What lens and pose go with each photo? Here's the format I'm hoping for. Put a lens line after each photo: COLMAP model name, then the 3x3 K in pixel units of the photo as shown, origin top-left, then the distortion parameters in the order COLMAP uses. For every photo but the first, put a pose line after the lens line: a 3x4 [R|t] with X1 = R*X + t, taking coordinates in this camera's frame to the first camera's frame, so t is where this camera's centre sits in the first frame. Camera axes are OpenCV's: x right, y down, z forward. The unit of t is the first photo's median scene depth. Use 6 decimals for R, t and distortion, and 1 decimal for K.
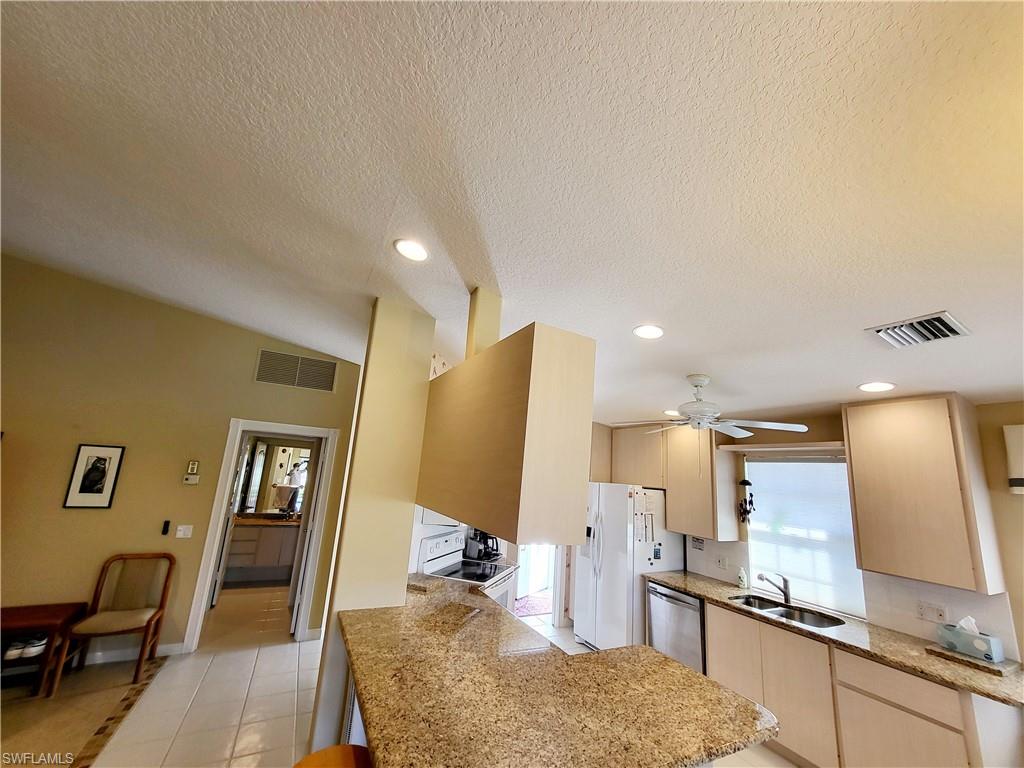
lens RADIAL K [[402.7, 0, 510.3], [0, 402.7, 384.6], [0, 0, 1]] dist [0.008185, 0.000127]
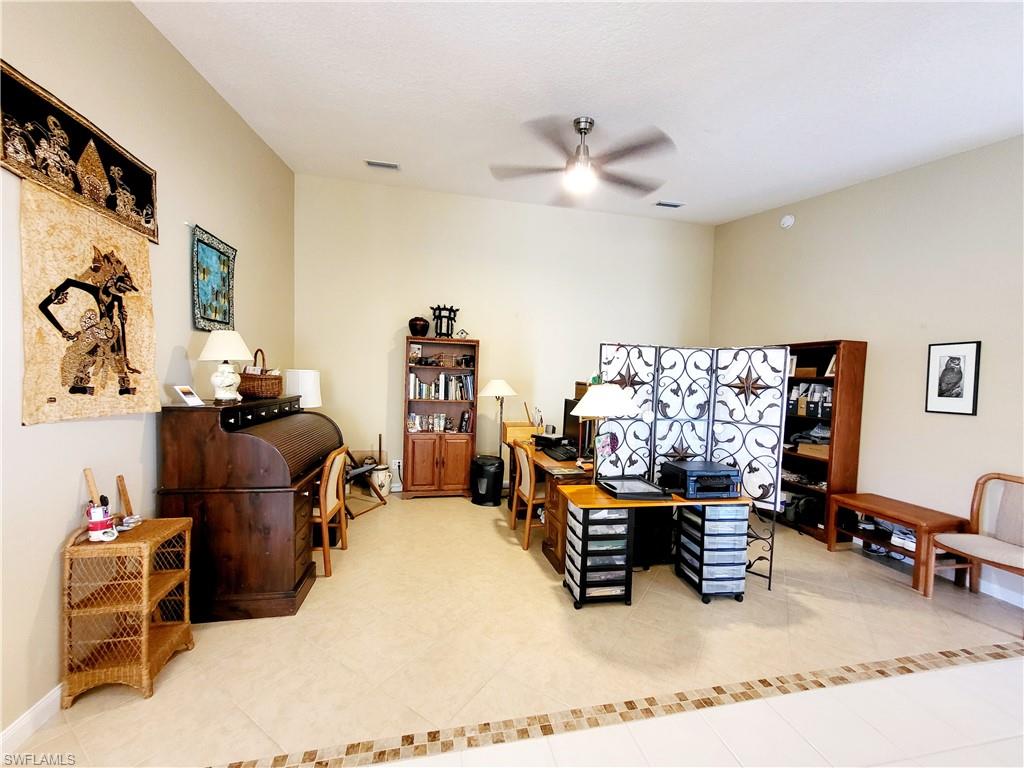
lens RADIAL K [[402.7, 0, 512.7], [0, 402.7, 389.5], [0, 0, 1]] dist [0.008185, 0.000127]
pose [[-0.246192, -0.039930, -0.968398, 0.037284], [0.154636, 0.984734, -0.079917, 0.177607], [0.956806, -0.169424, -0.236259, 0.319786]]
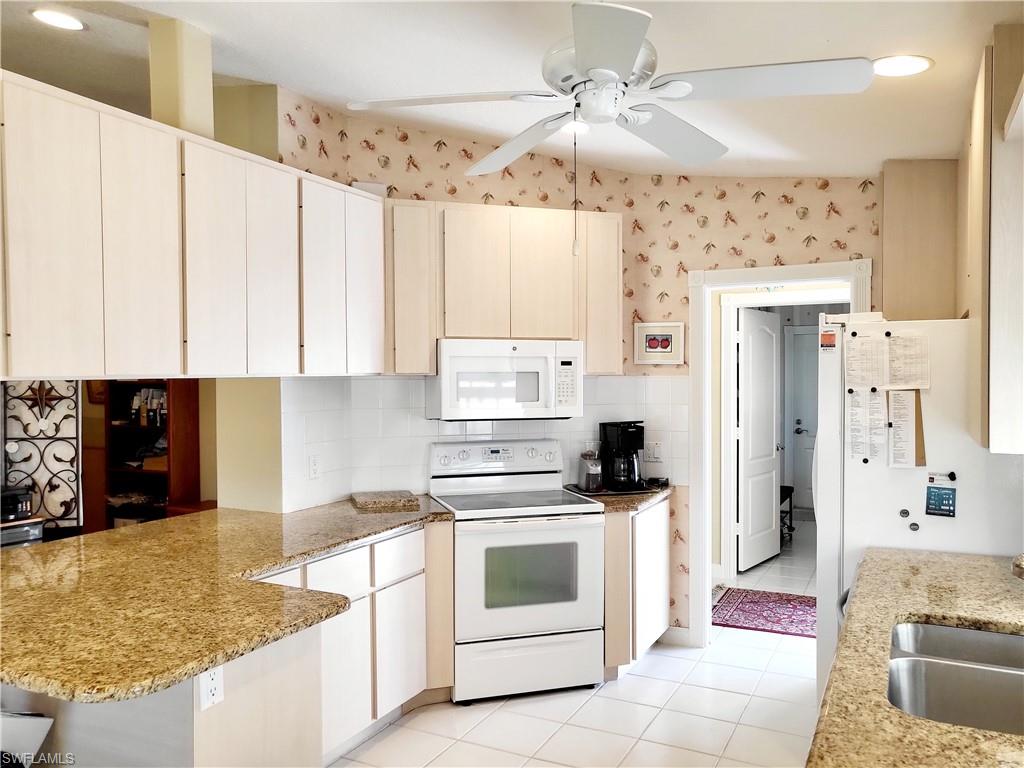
lens RADIAL K [[773.7, 0, 512.2], [0, 773.7, 392.5], [0, 0, 1]] dist [0.007158, 0.004051]
pose [[0.590300, -0.056821, -0.805182, 0.803513], [0.213829, 0.972890, 0.088108, 0.229699], [0.778347, -0.224181, 0.586447, 0.420628]]
